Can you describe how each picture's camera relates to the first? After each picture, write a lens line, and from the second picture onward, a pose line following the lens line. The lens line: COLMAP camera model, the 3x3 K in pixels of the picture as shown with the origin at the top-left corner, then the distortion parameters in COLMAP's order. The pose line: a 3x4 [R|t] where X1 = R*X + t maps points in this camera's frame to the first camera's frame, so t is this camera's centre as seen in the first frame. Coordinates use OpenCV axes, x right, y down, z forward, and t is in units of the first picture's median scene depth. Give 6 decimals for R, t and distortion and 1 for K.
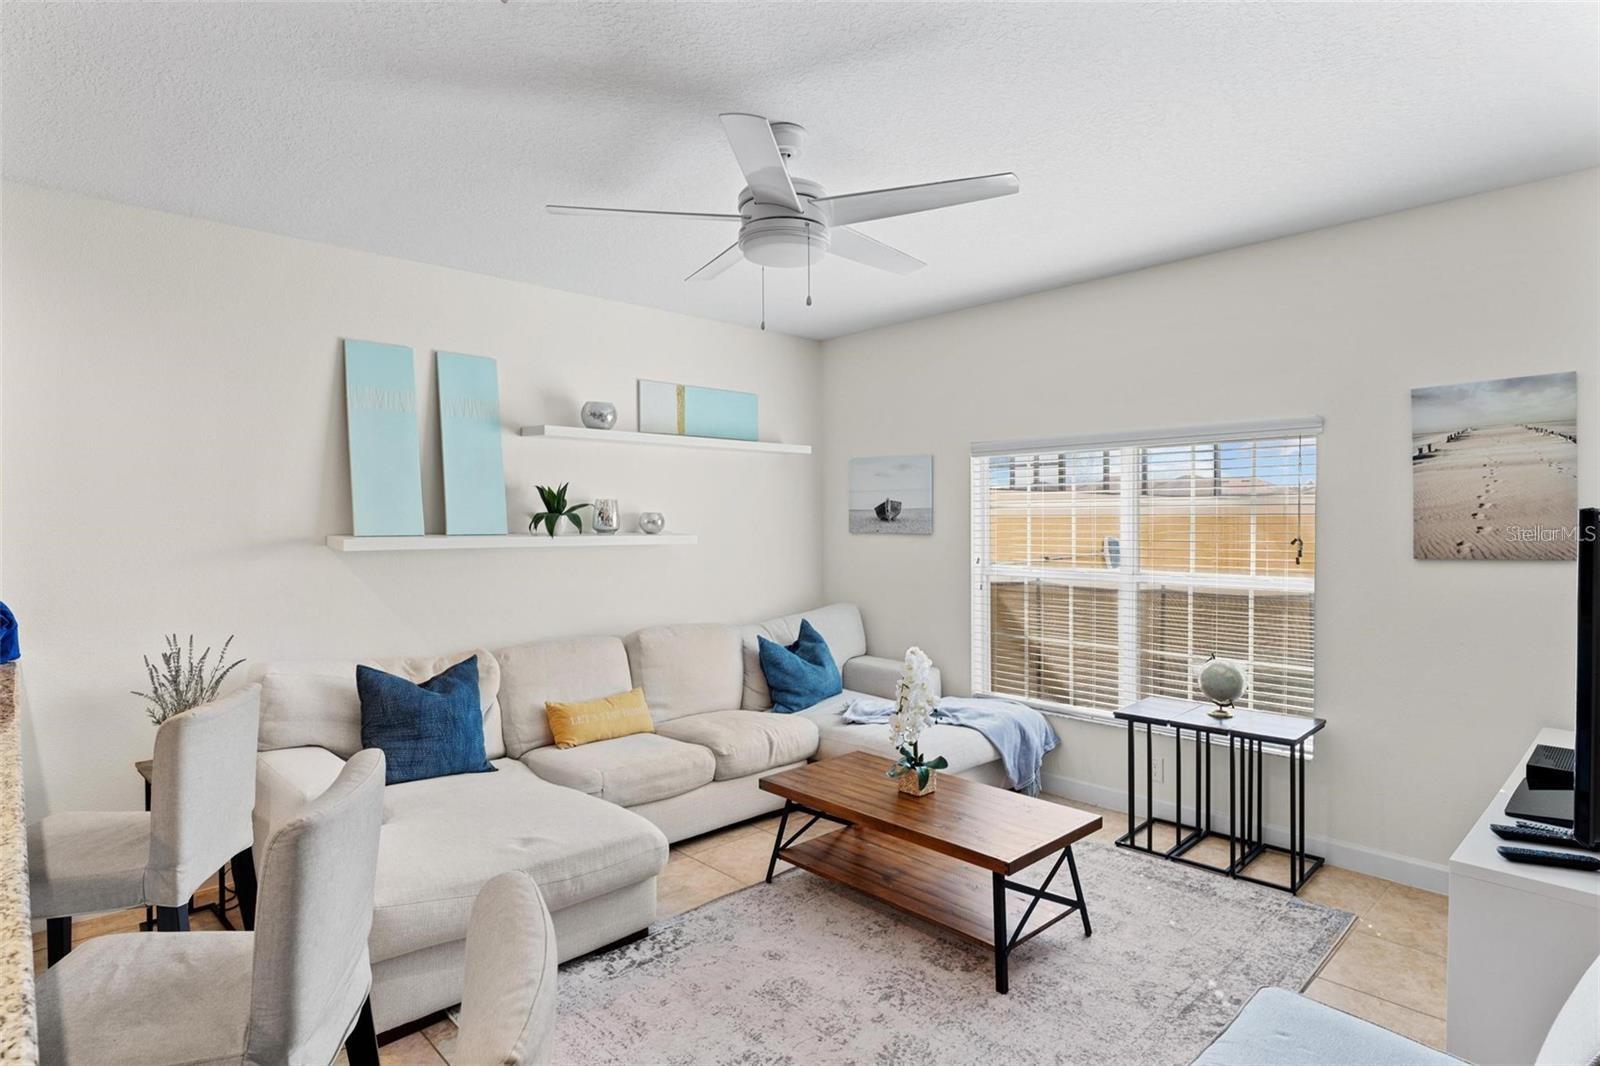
lens RADIAL K [[850.0, 0, 796.9], [0, 850.0, 528.0], [0, 0, 1]] dist [0.019053, -0.000589]
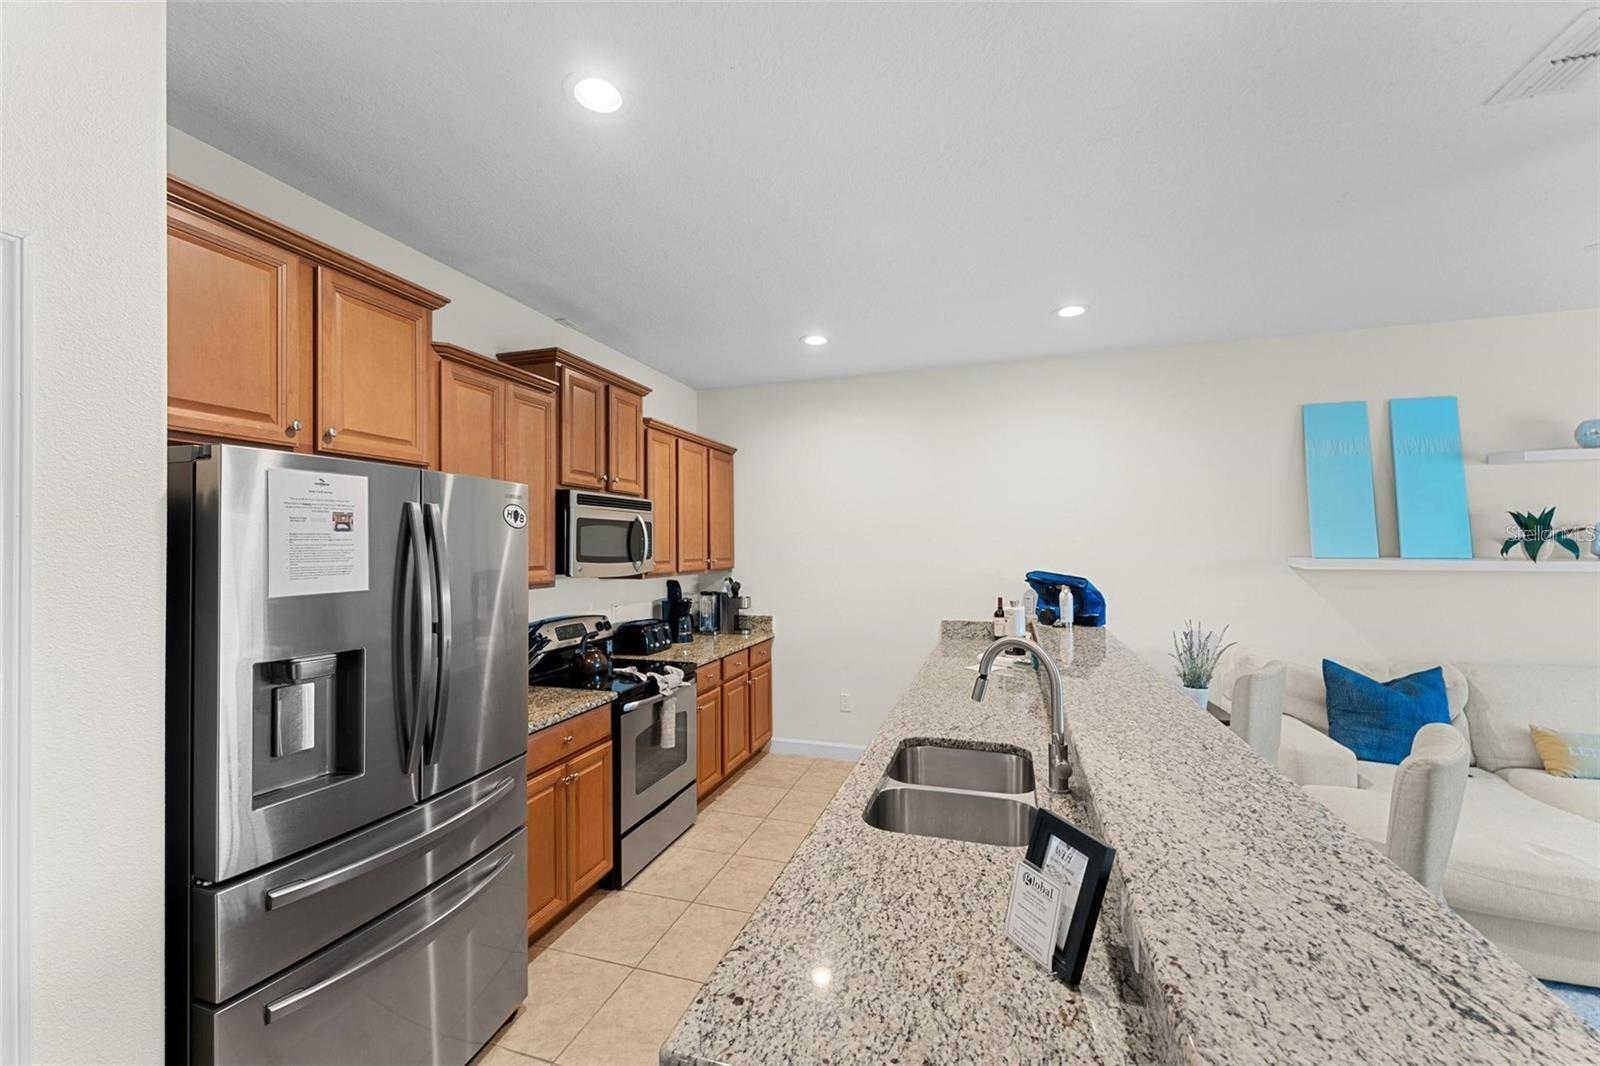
lens RADIAL K [[638.4, 0, 778.7], [0, 638.4, 542.7], [0, 0, 1]] dist [-0.003236, 0.001100]
pose [[0.467282, -0.001843, -0.884107, -0.038687], [-0.004340, 0.999981, -0.004379, -0.004657], [0.884098, 0.005884, 0.467265, -0.132819]]
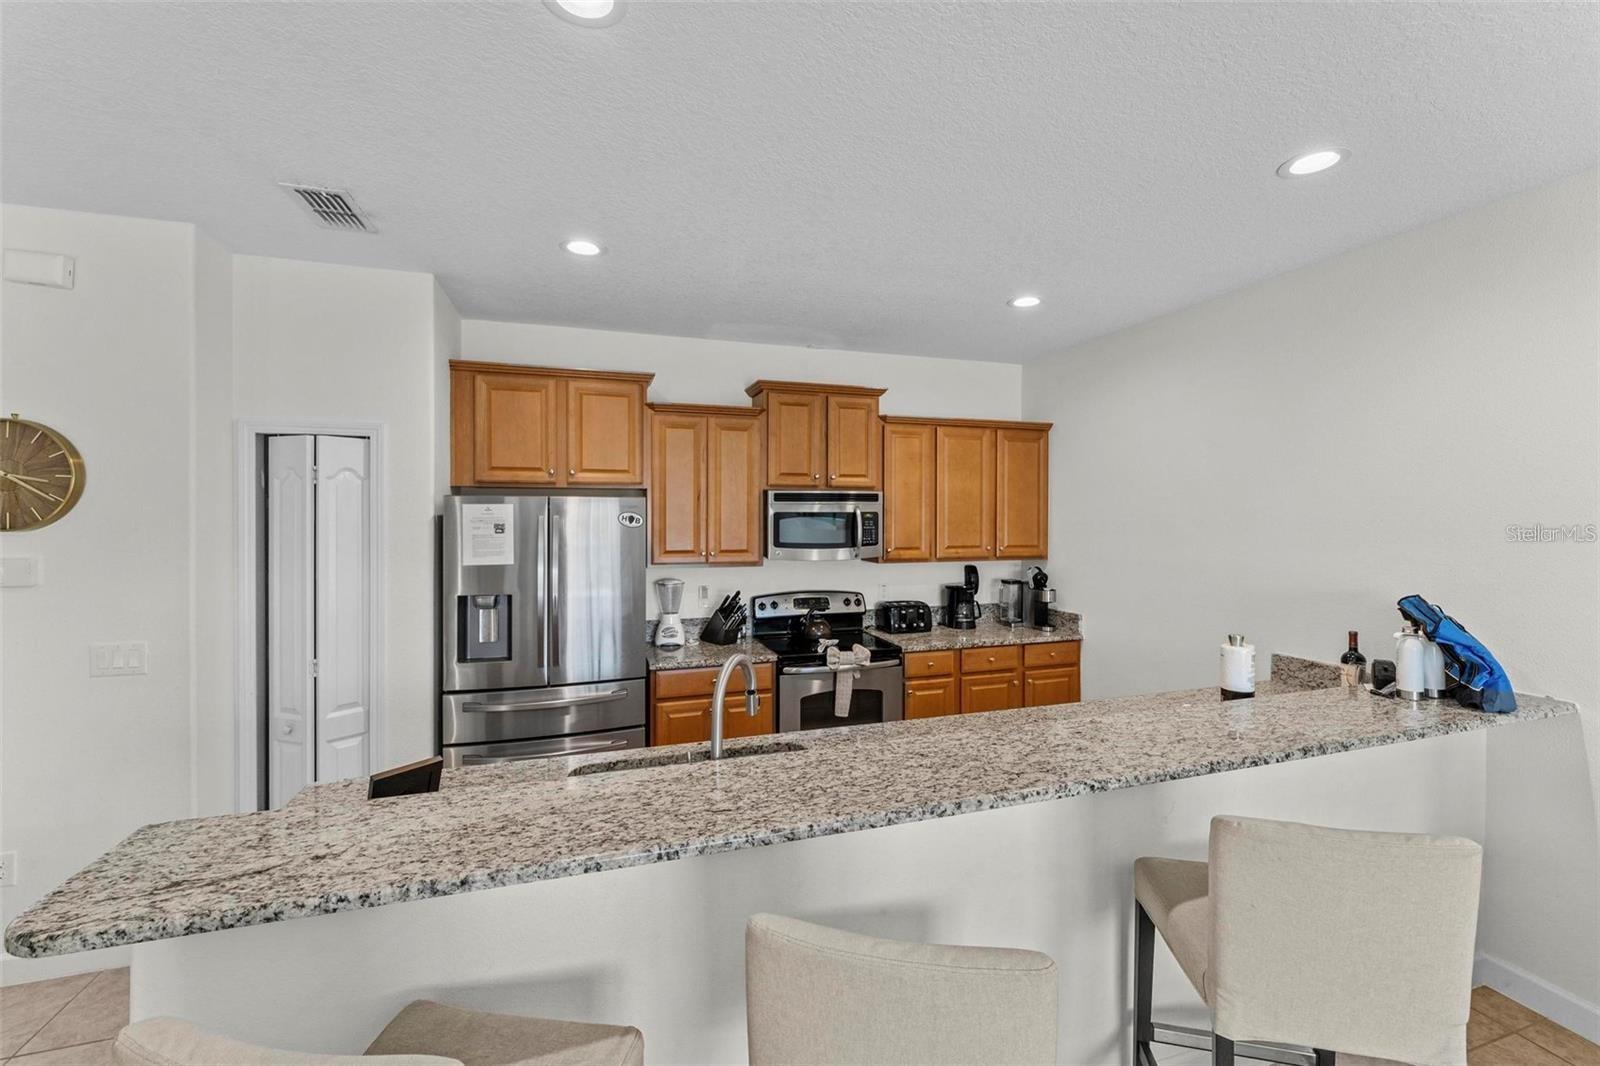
lens RADIAL K [[638.4, 0, 794.9], [0, 638.4, 514.2], [0, 0, 1]] dist [-0.003236, 0.001100]
pose [[-0.429833, 0.008572, -0.902868, 0.020198], [-0.005148, 0.999915, 0.011945, -0.040622], [0.902894, 0.009782, -0.429752, 0.383643]]
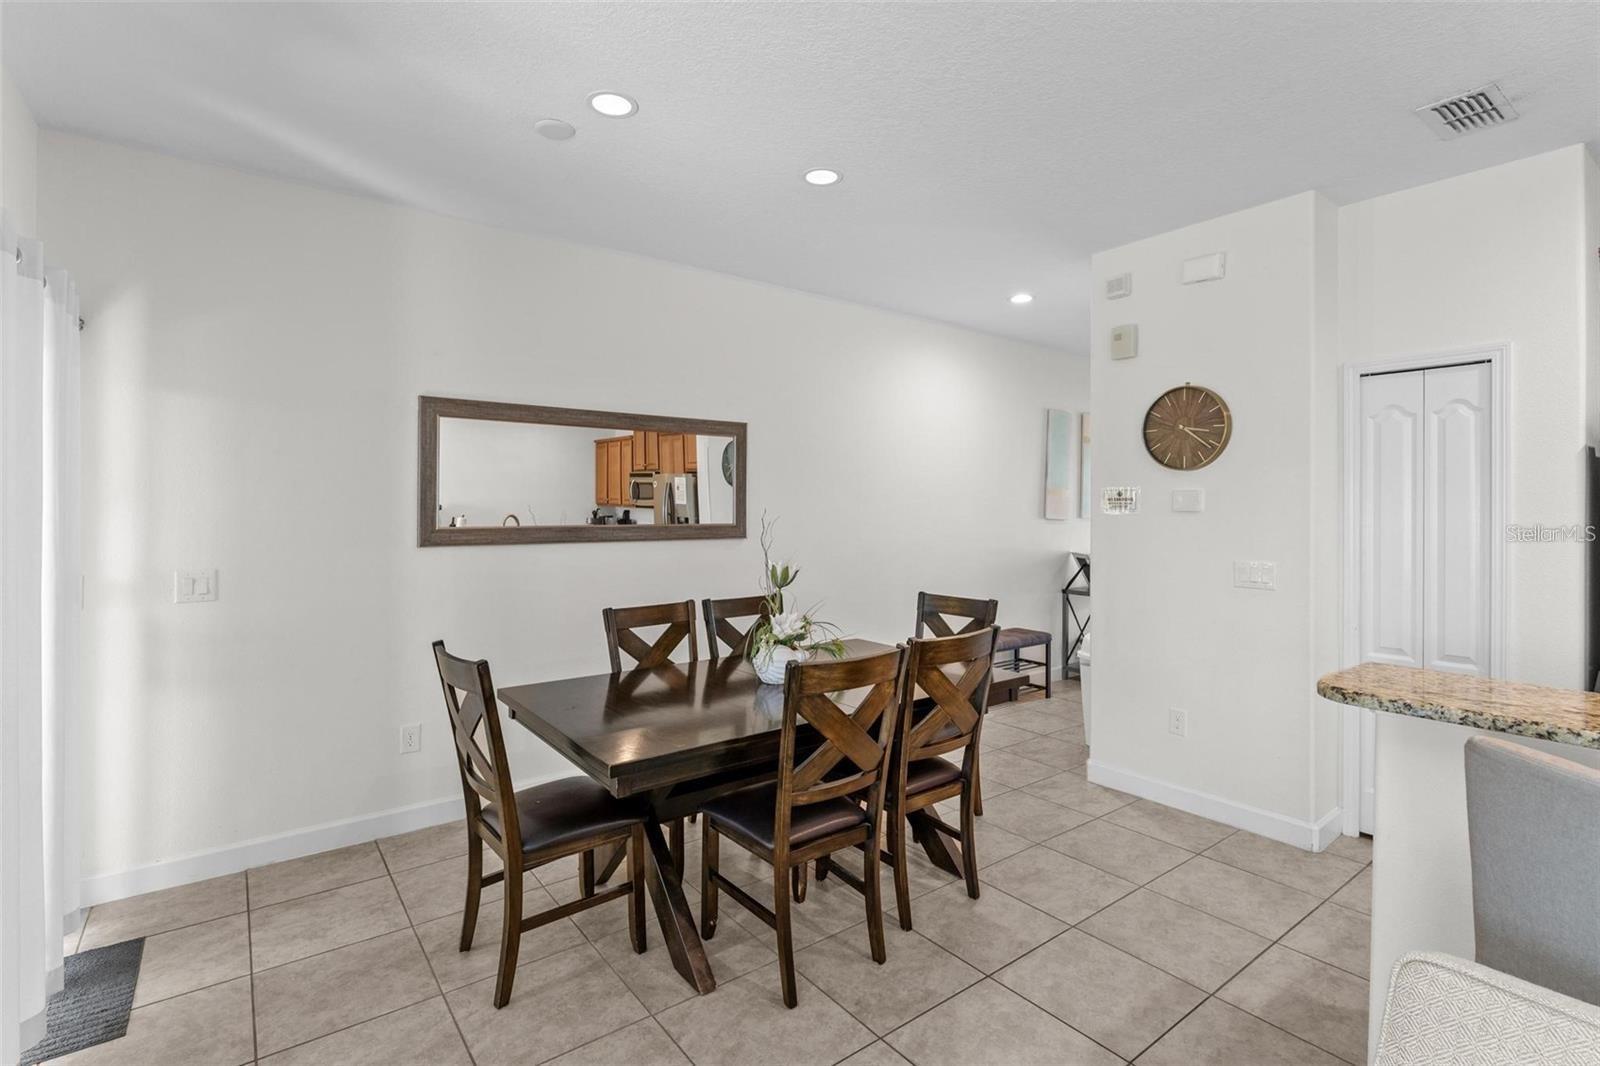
lens RADIAL K [[757.0, 0, 778.7], [0, 757.0, 502.2], [0, 0, 1]] dist [0.005353, 0.001088]
pose [[-0.992345, -0.001193, 0.123493, 0.153363], [-0.000378, 0.999978, 0.006630, 0.008183], [-0.123498, 0.006533, -0.992323, 0.453937]]
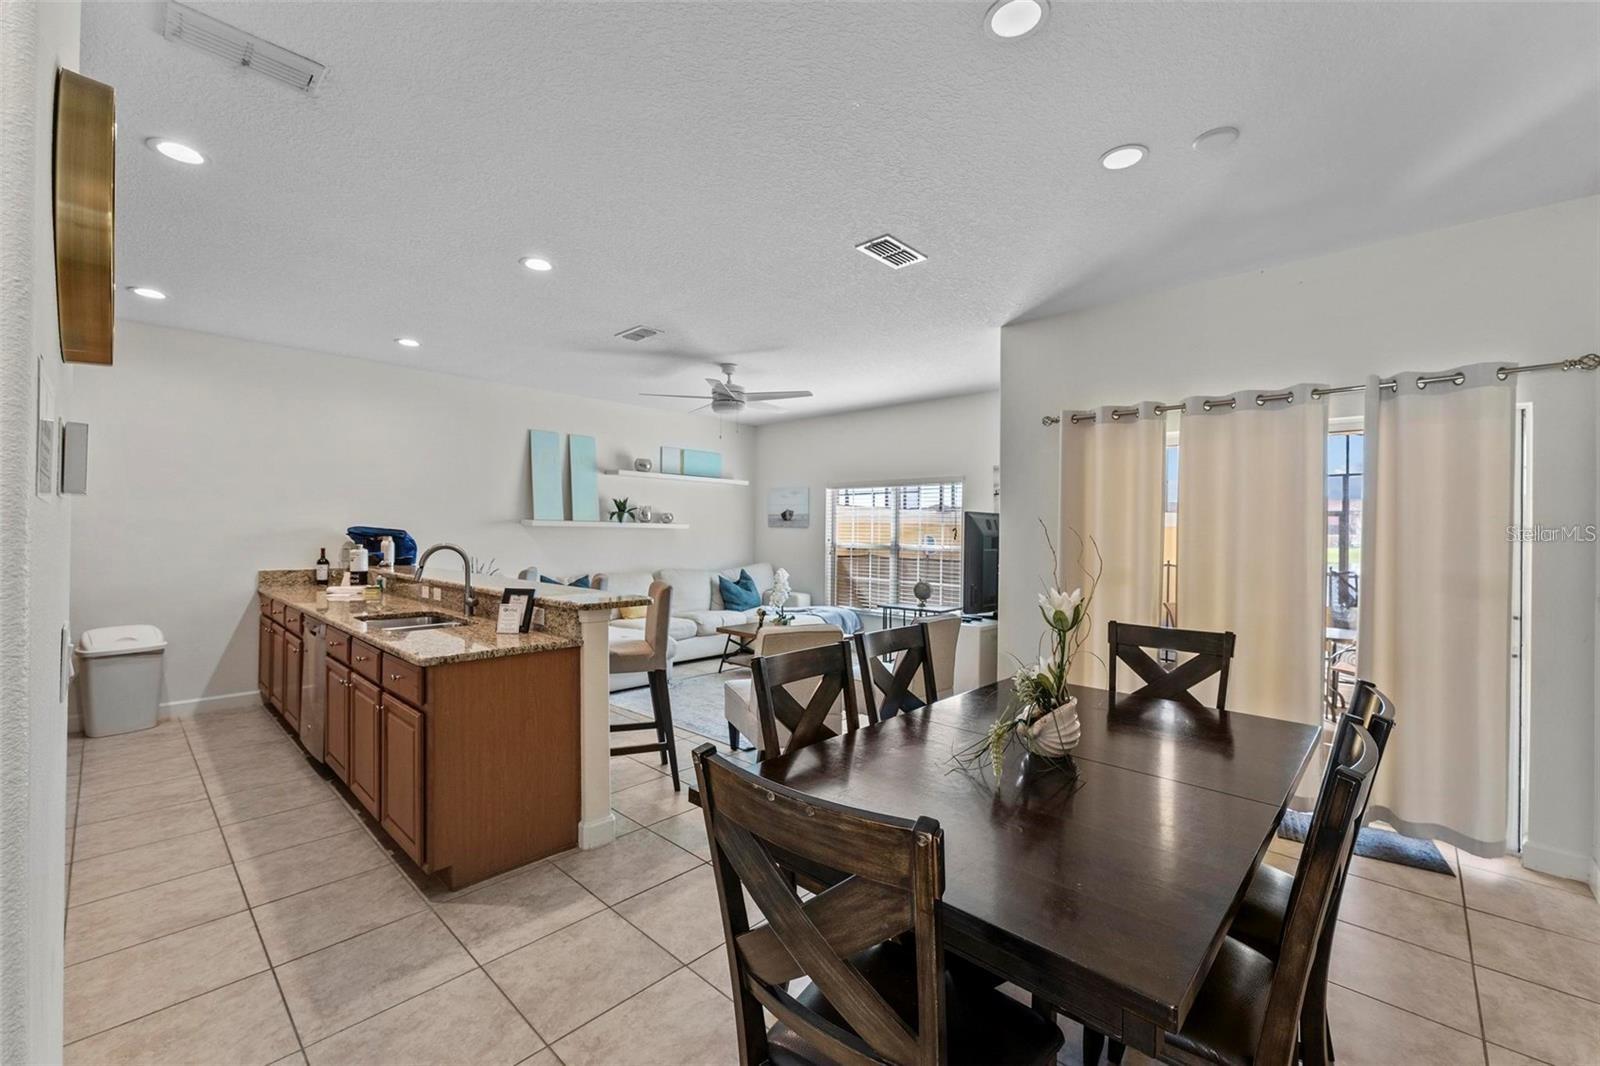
lens RADIAL K [[638.4, 0, 803.3], [0, 638.4, 530.0], [0, 0, 1]] dist [-0.003236, 0.001100]
pose [[0.997113, 0.017800, 0.073814, 0.045345], [-0.017111, 0.999804, -0.009948, 0.035092], [-0.073977, 0.008657, 0.997222, -0.590756]]
